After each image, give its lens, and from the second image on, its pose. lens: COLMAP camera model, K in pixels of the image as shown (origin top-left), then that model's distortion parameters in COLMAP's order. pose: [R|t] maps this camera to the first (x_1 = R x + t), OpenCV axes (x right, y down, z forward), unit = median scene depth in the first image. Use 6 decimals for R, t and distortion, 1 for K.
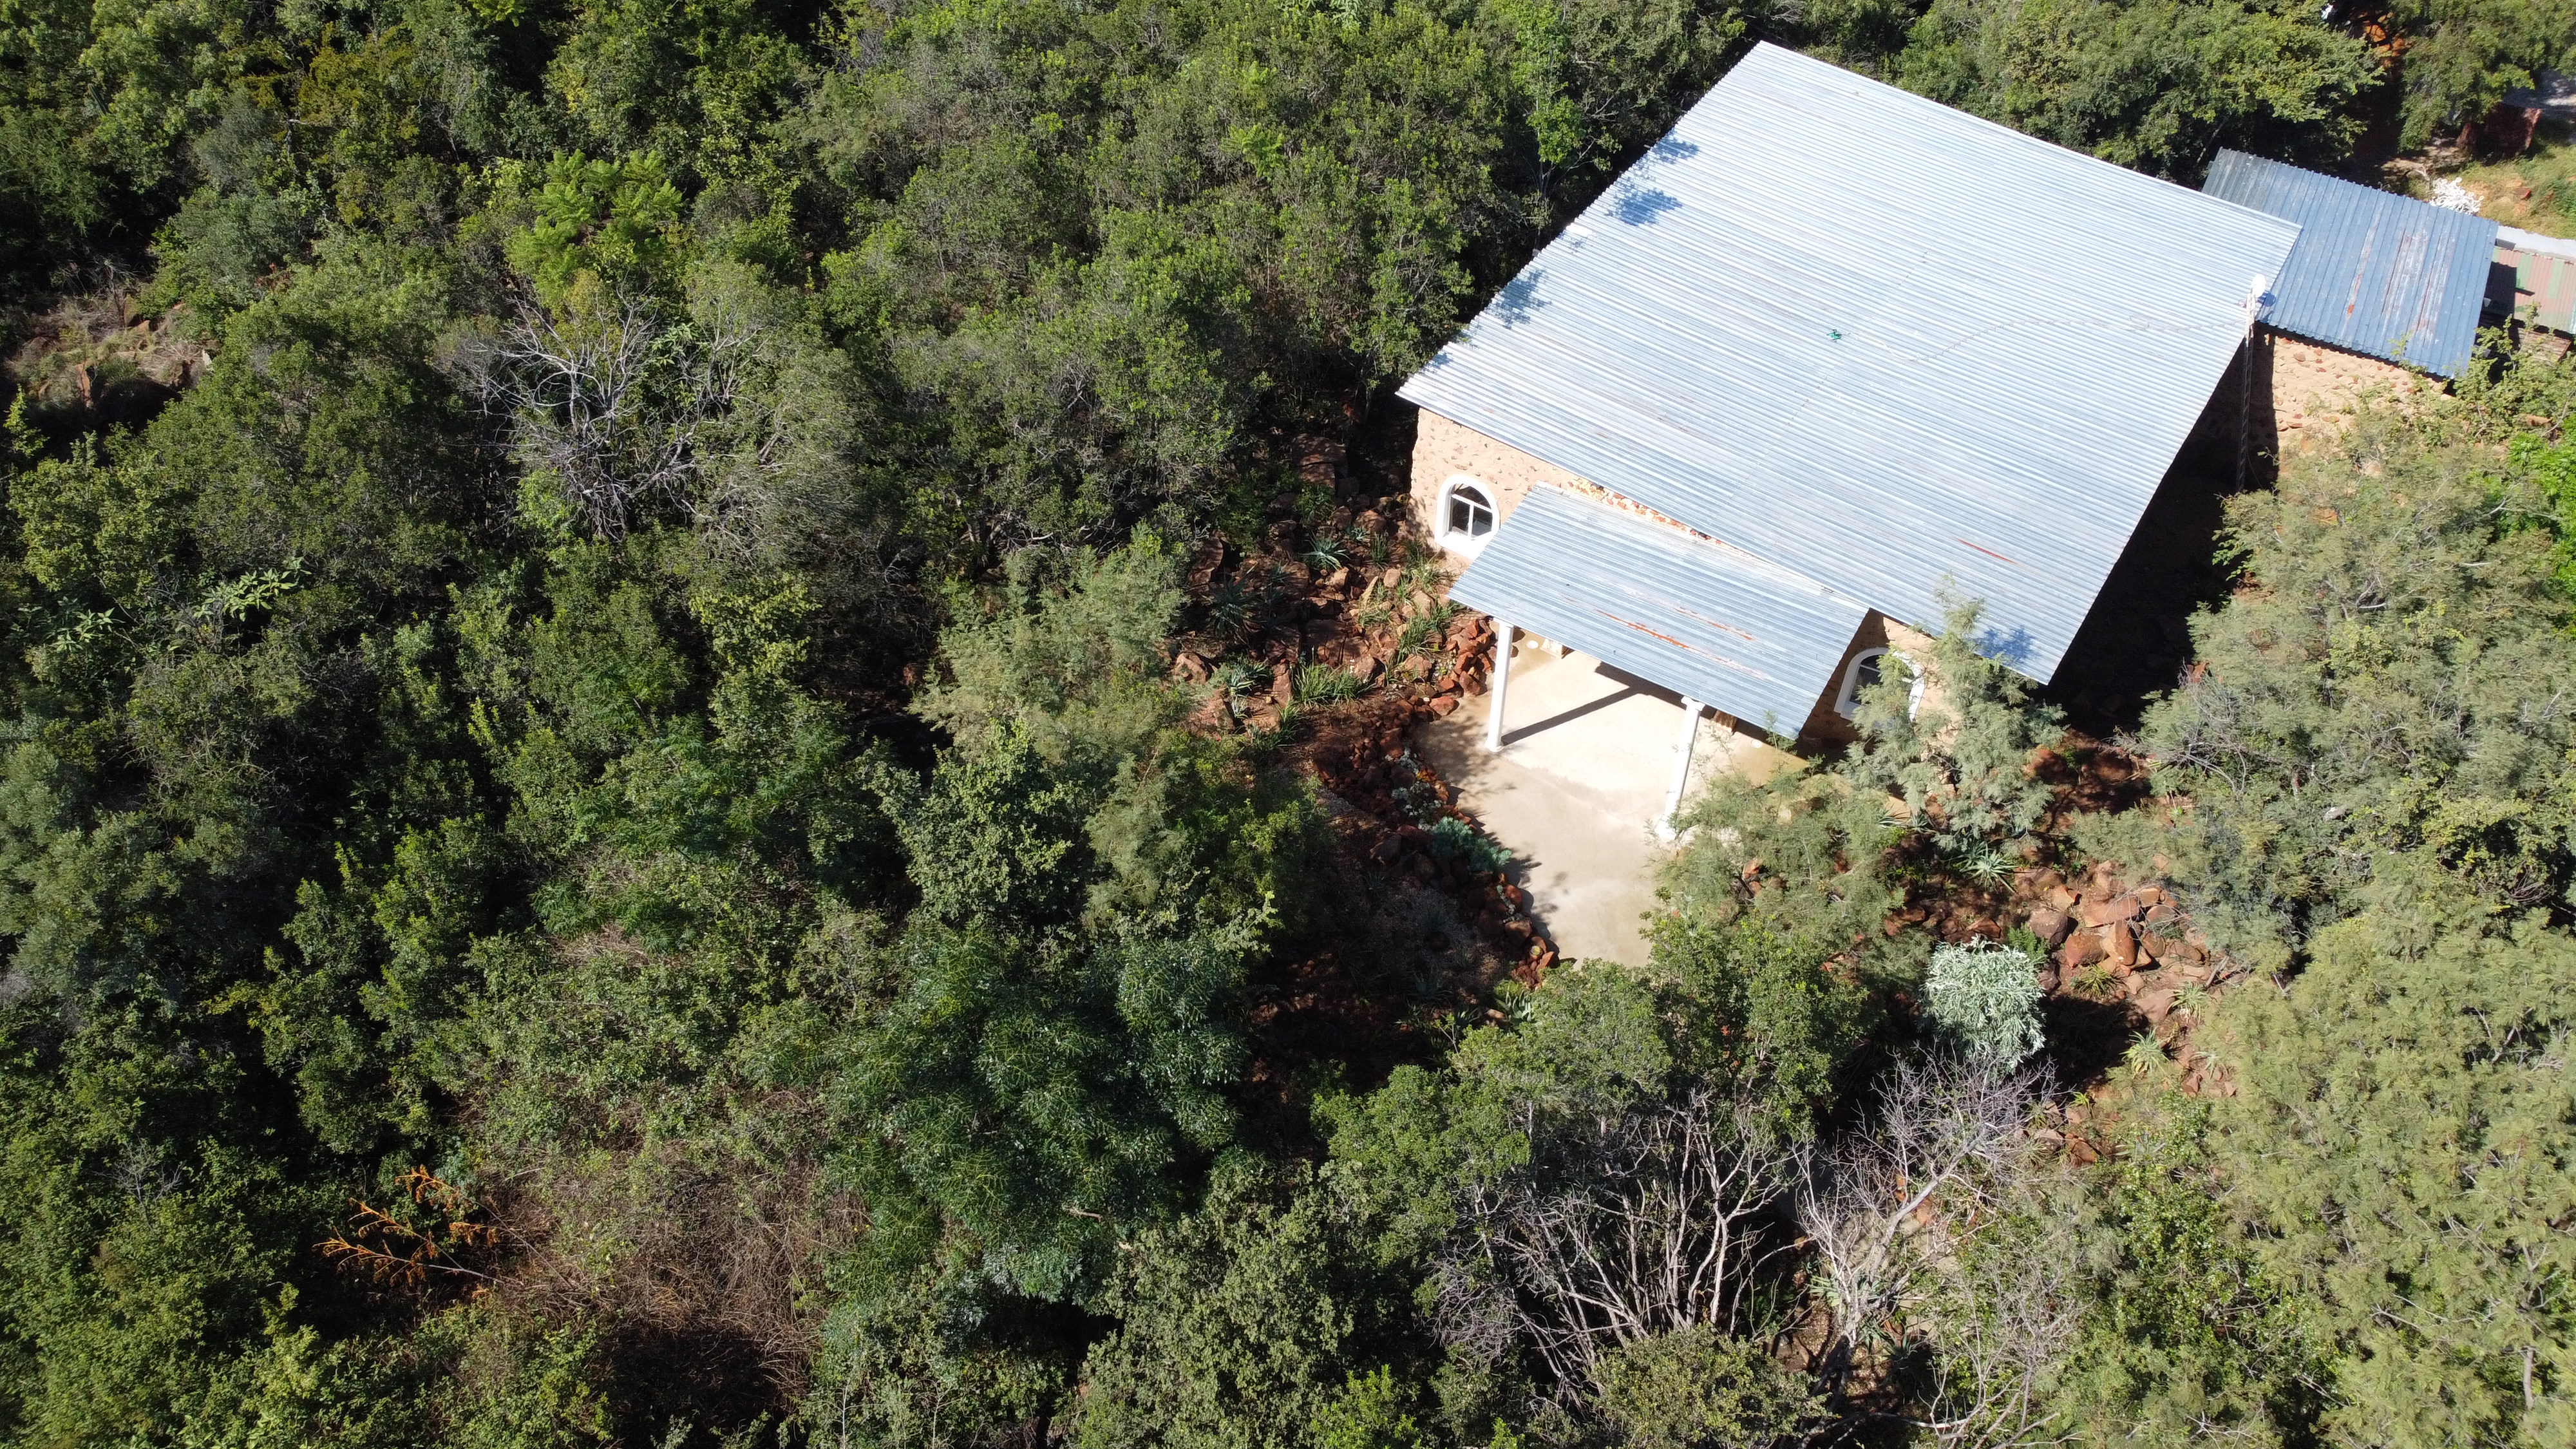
lens RADIAL K [[1948.3, 0, 1288.0], [0, 1948.3, 724.5], [0, 0, 1]] dist [-0.003090, 0.004160]
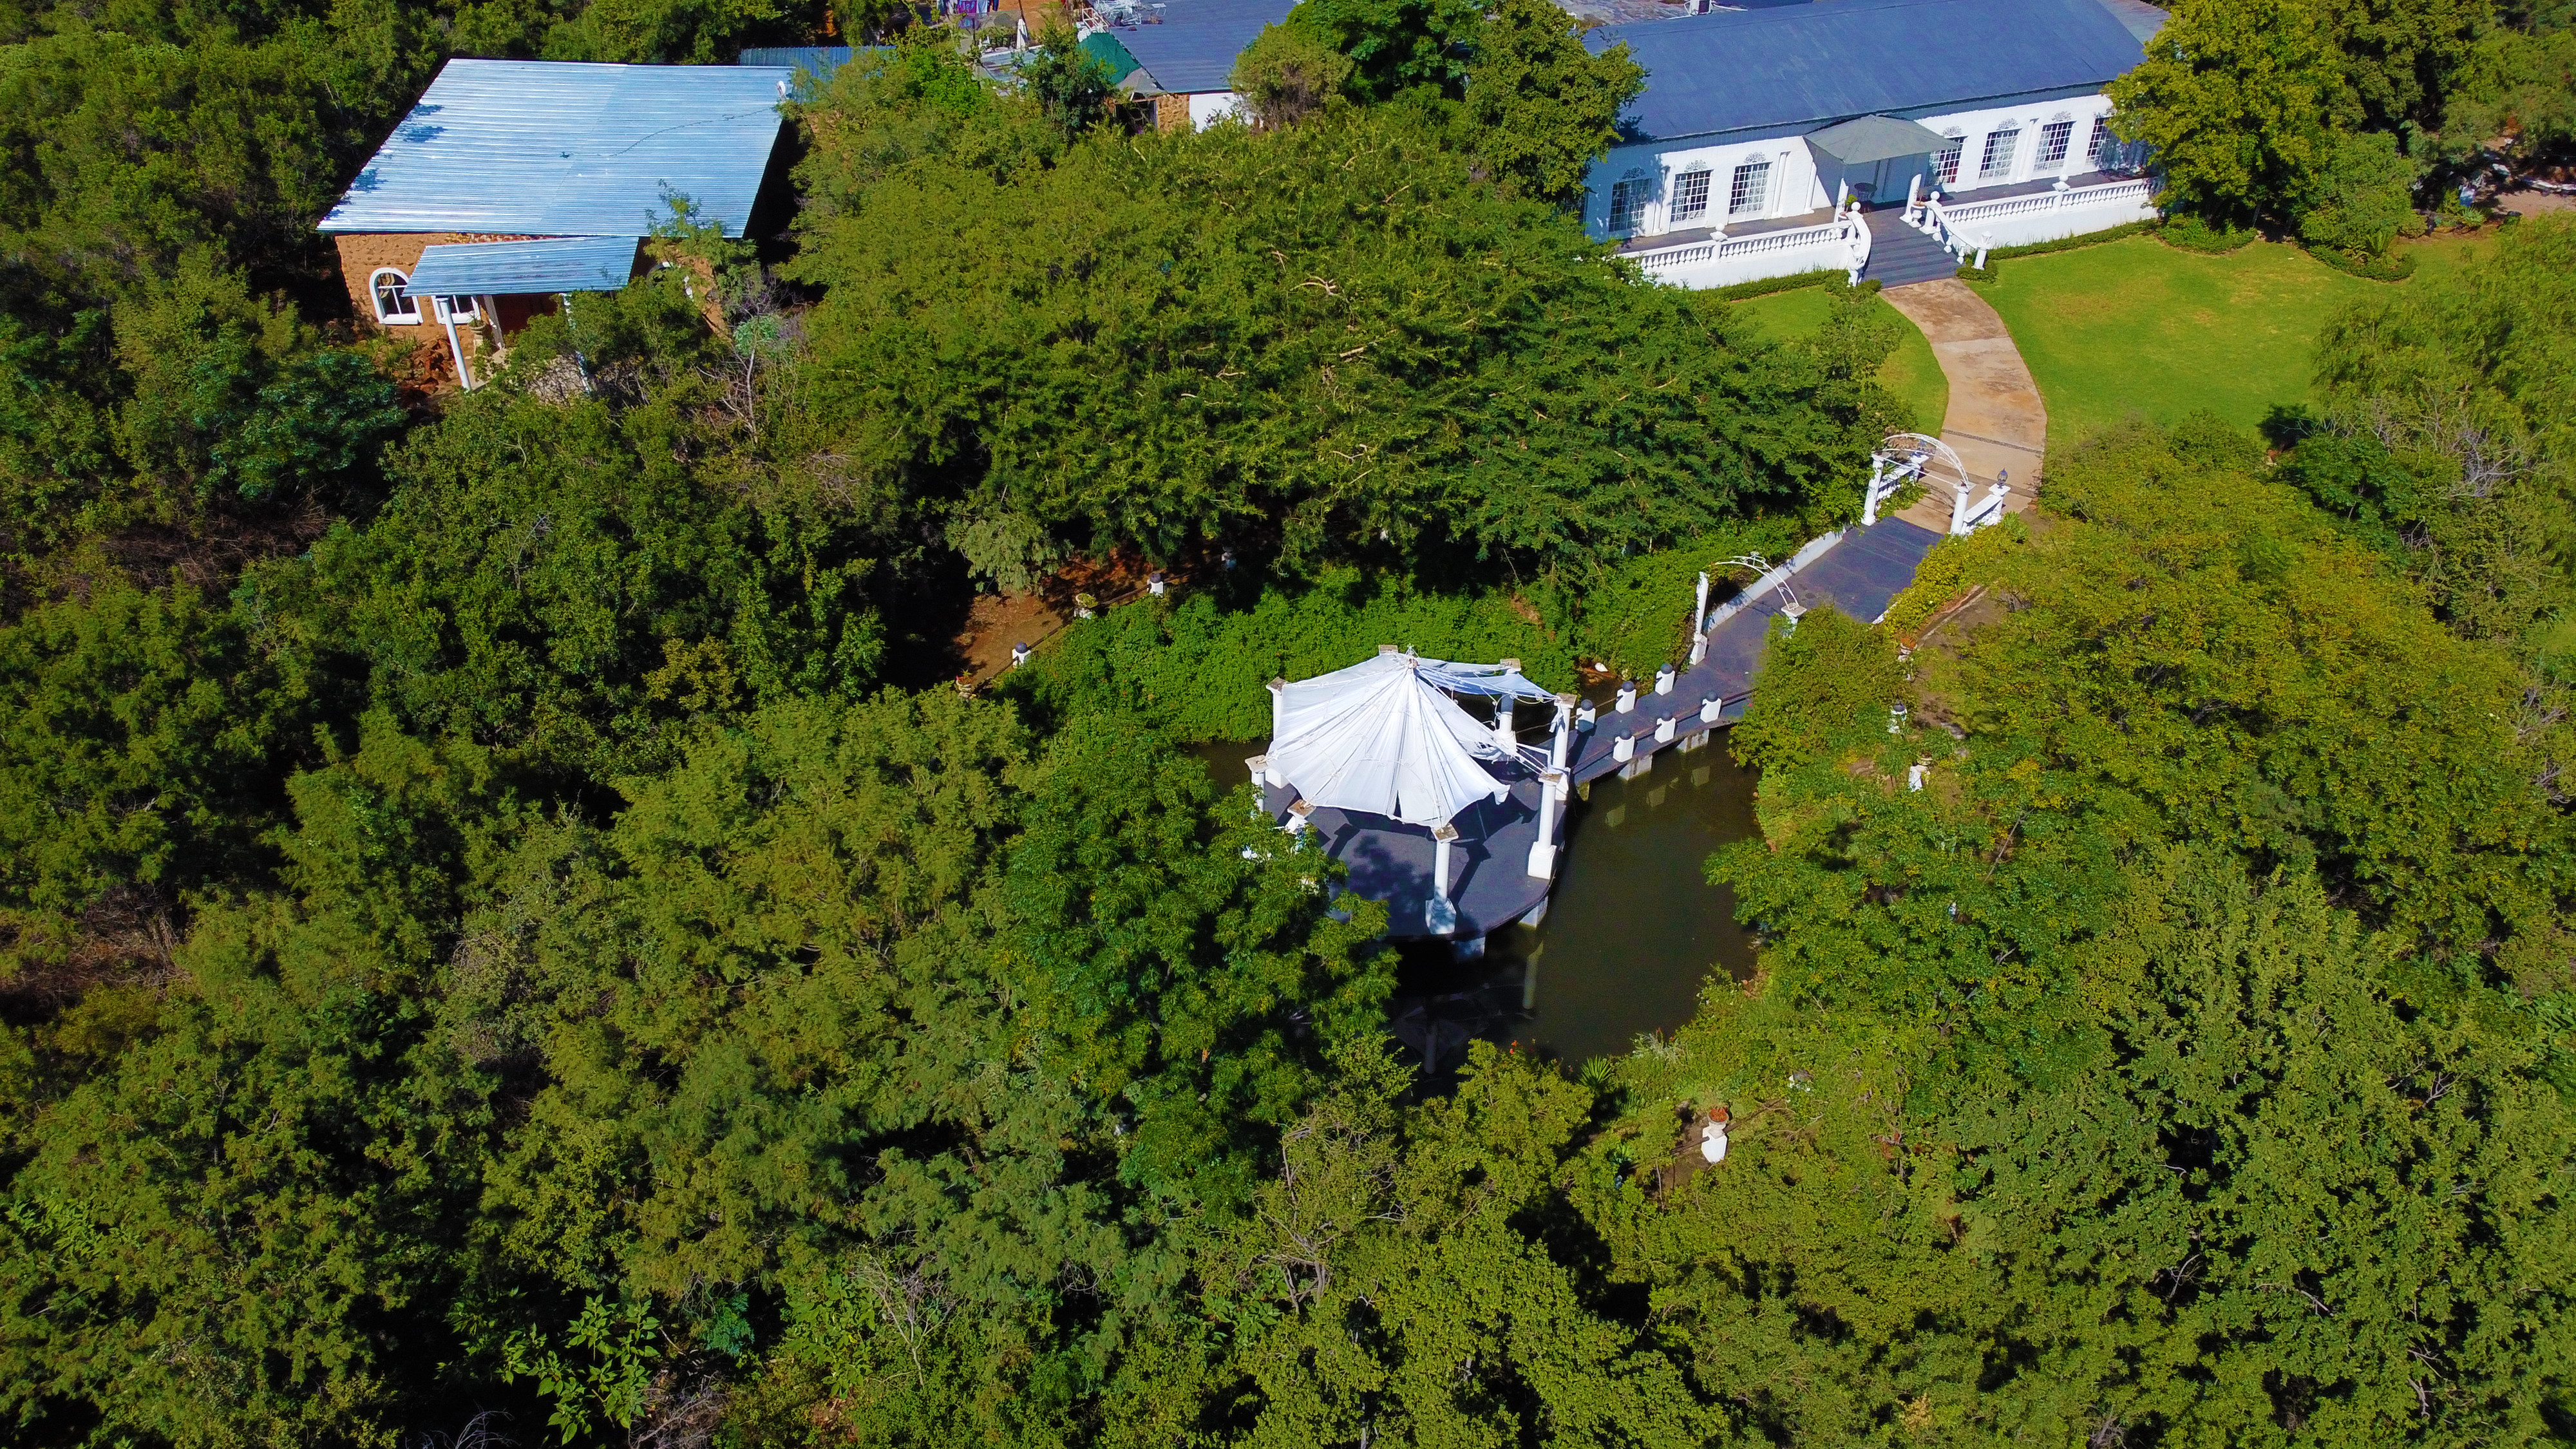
lens RADIAL K [[1948.3, 0, 1288.0], [0, 1948.3, 724.5], [0, 0, 1]] dist [-0.003090, 0.004160]
pose [[0.775597, -0.369955, 0.511451, -0.291035], [0.450147, 0.892176, -0.037282, 0.604528], [-0.442511, 0.259144, 0.858504, -0.629976]]
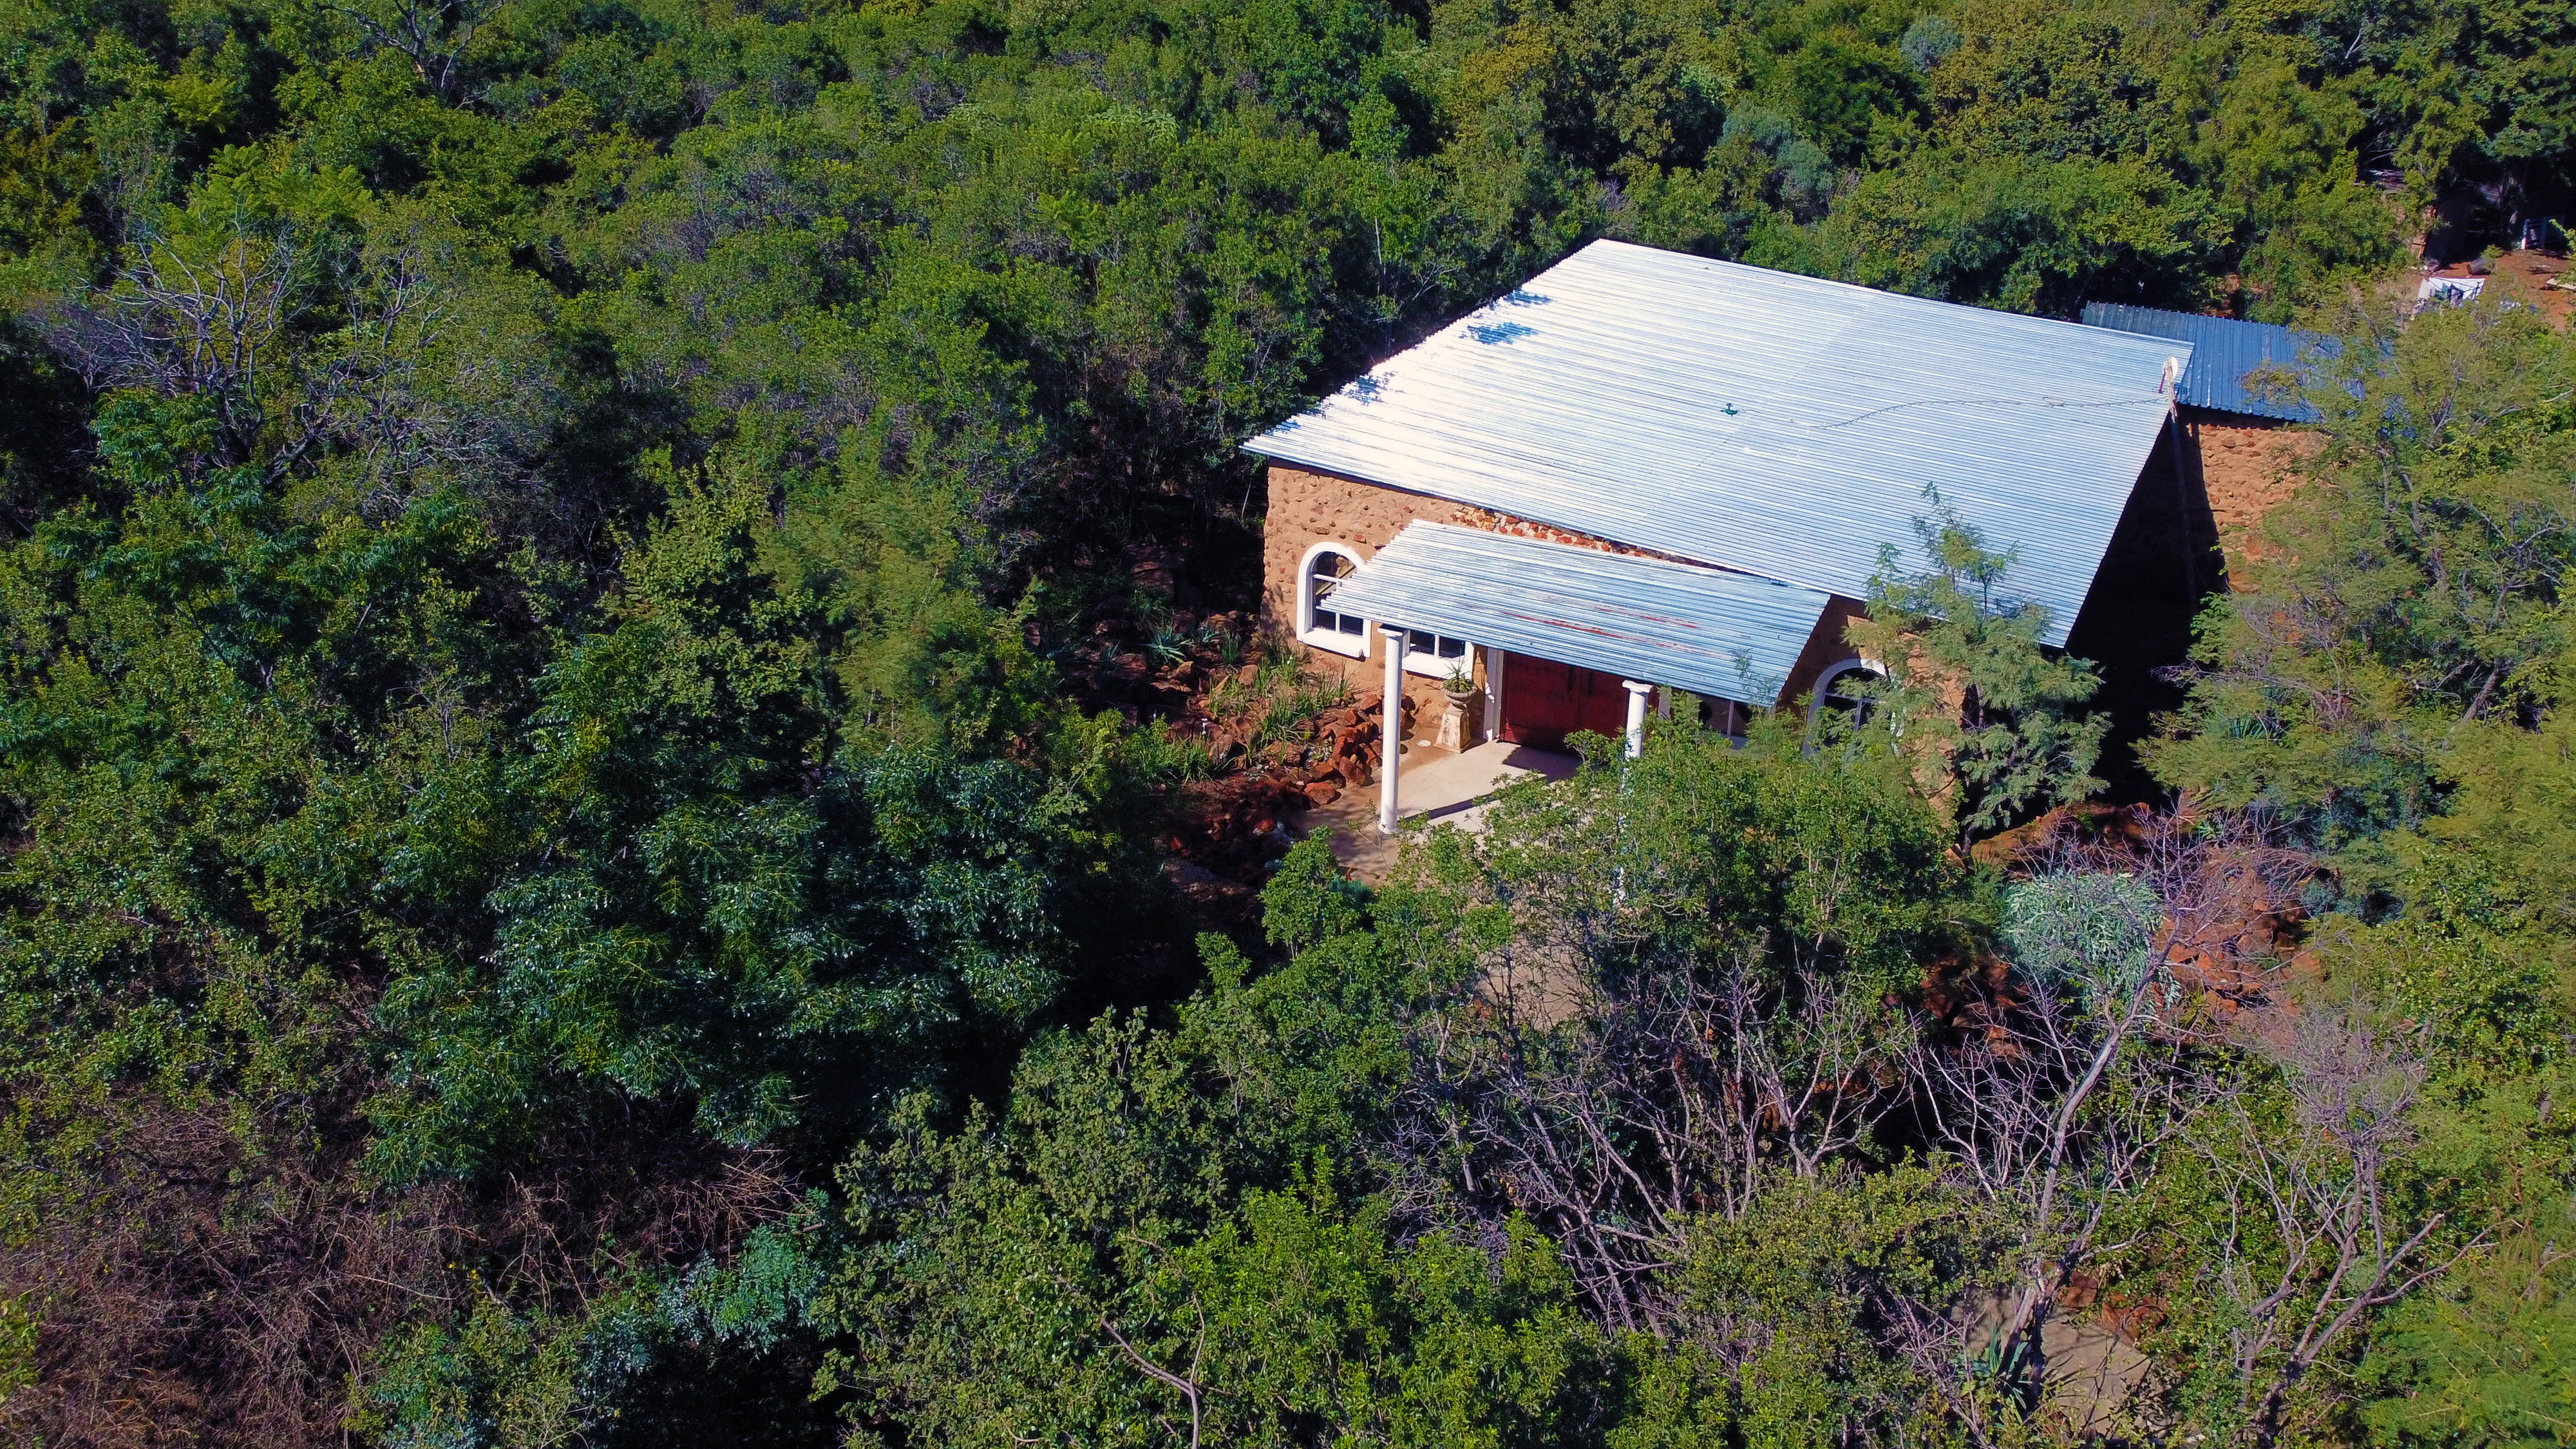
lens RADIAL K [[1948.3, 0, 1288.0], [0, 1948.3, 724.5], [0, 0, 1]] dist [-0.003090, 0.004160]
pose [[0.995510, -0.037273, 0.087004, -0.002332], [0.063552, 0.944409, -0.322572, 0.211686], [-0.070144, 0.326653, 0.942538, 0.227689]]
